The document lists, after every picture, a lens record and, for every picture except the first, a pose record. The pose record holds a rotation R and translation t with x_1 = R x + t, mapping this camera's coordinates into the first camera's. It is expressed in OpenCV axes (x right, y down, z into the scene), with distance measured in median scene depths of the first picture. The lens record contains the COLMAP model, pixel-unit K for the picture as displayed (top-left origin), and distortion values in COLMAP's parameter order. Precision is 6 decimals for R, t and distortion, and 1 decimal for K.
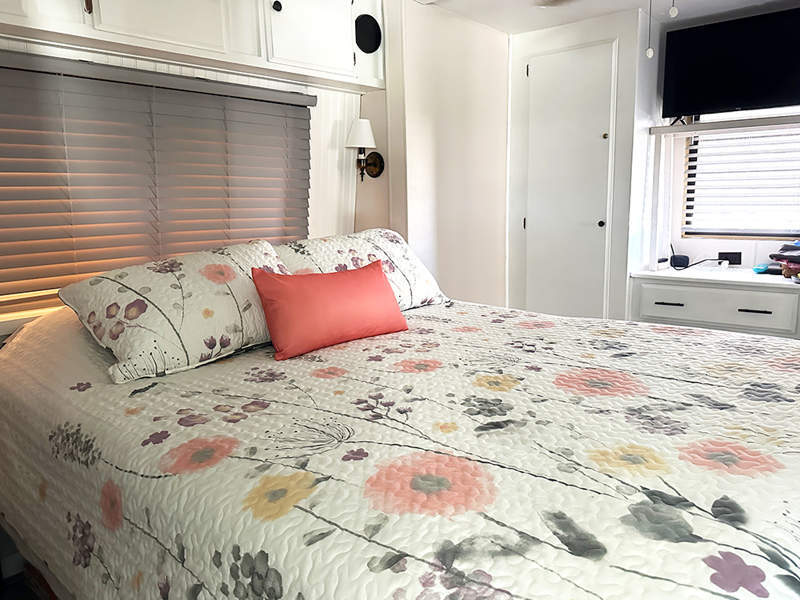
lens RADIAL K [[613.1, 0, 400.0], [0, 613.1, 300.0], [0, 0, 1]] dist [0.010173, 0.006764]
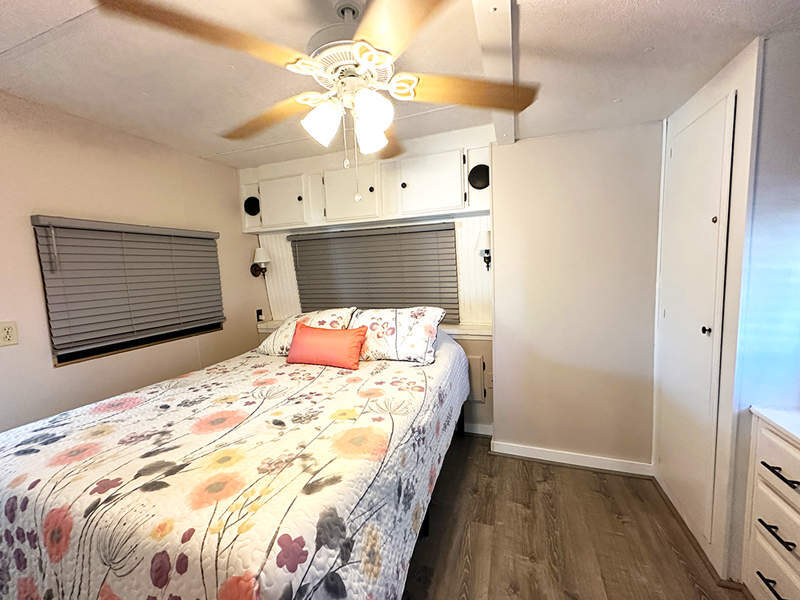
lens RADIAL K [[323.0, 0, 400.0], [0, 323.0, 300.0], [0, 0, 1]] dist [-0.001173, -0.000111]
pose [[0.351492, 0.119148, -0.928578, 1.225924], [-0.128715, 0.988599, 0.078127, -0.338721], [0.927300, 0.092061, 0.362821, 0.904898]]
